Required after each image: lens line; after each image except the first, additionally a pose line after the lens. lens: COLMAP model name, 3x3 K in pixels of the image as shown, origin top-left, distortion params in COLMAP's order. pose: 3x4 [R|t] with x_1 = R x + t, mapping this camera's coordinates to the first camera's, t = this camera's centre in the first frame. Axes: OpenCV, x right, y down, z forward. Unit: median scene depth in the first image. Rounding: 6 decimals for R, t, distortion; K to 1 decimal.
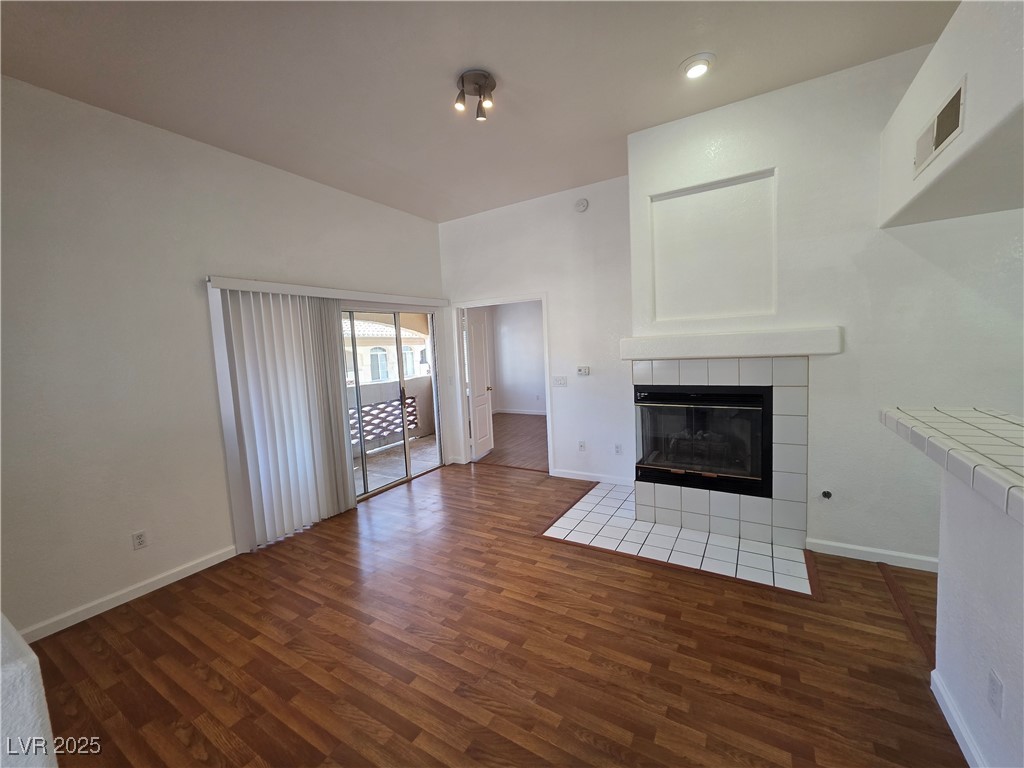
lens RADIAL K [[411.4, 0, 510.0], [0, 411.4, 383.2], [0, 0, 1]] dist [0.003502, -0.000338]
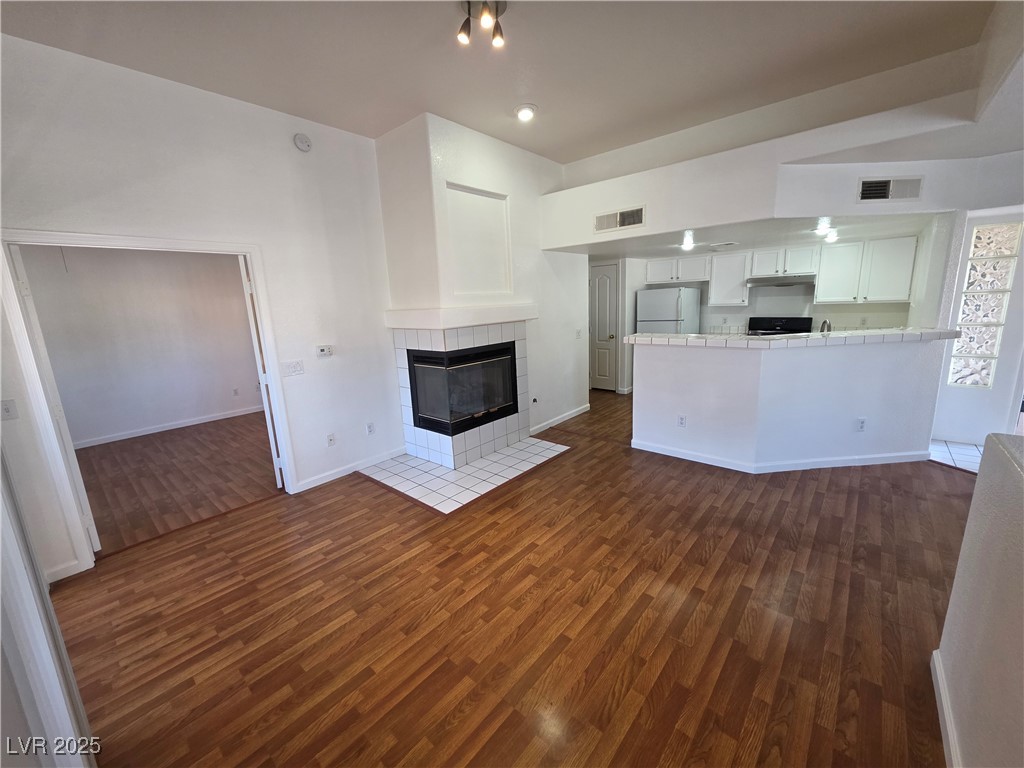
lens RADIAL K [[411.4, 0, 511.1], [0, 411.4, 383.8], [0, 0, 1]] dist [0.003502, -0.000338]
pose [[0.167486, -0.156473, 0.973378, -0.878017], [0.125264, 0.982700, 0.136418, -0.045596], [-0.977884, 0.099081, 0.184189, 0.728585]]
